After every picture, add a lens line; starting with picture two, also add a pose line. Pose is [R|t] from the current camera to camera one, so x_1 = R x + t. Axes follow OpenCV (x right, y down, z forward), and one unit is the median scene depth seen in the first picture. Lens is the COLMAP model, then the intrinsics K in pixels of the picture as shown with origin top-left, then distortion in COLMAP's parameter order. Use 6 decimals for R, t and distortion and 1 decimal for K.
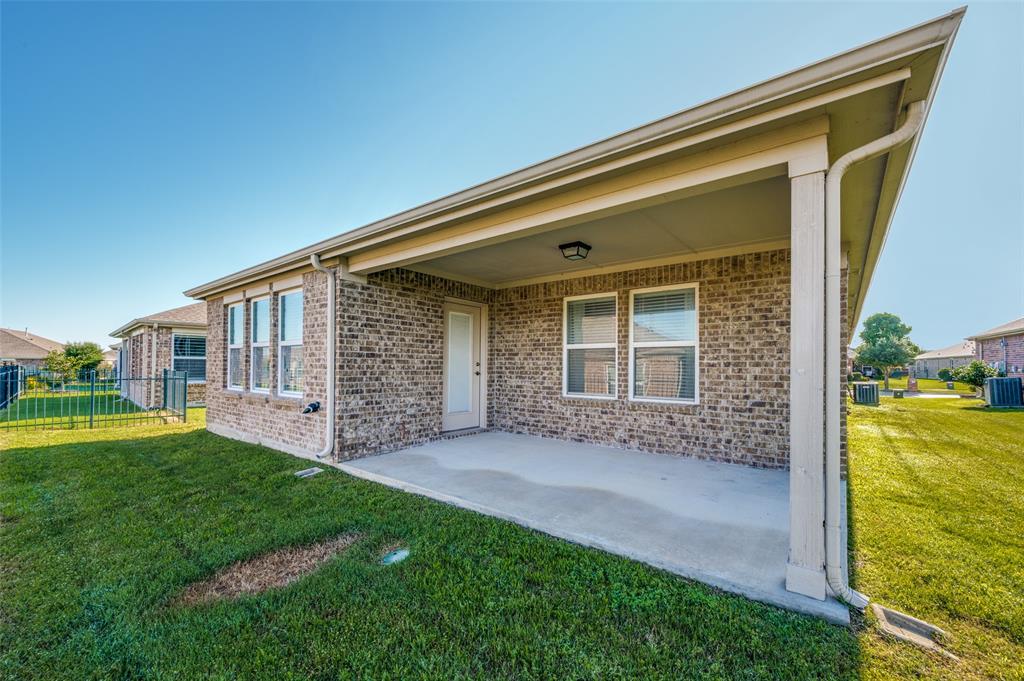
lens RADIAL K [[413.7, 0, 509.7], [0, 413.7, 366.0], [0, 0, 1]] dist [0.000533, 0.000045]
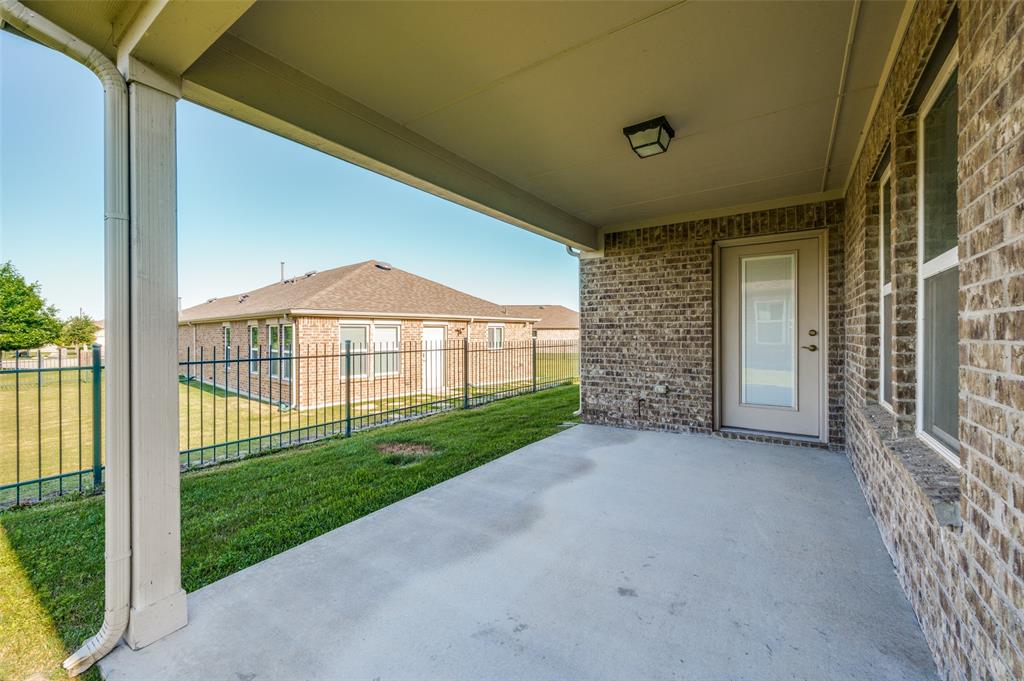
lens RADIAL K [[413.7, 0, 510.6], [0, 413.7, 337.0], [0, 0, 1]] dist [0.000533, 0.000045]
pose [[0.067154, -0.000681, -0.997742, 0.631232], [0.005713, 0.999984, -0.000298, -0.000645], [0.997726, -0.005680, 0.067157, 0.664634]]
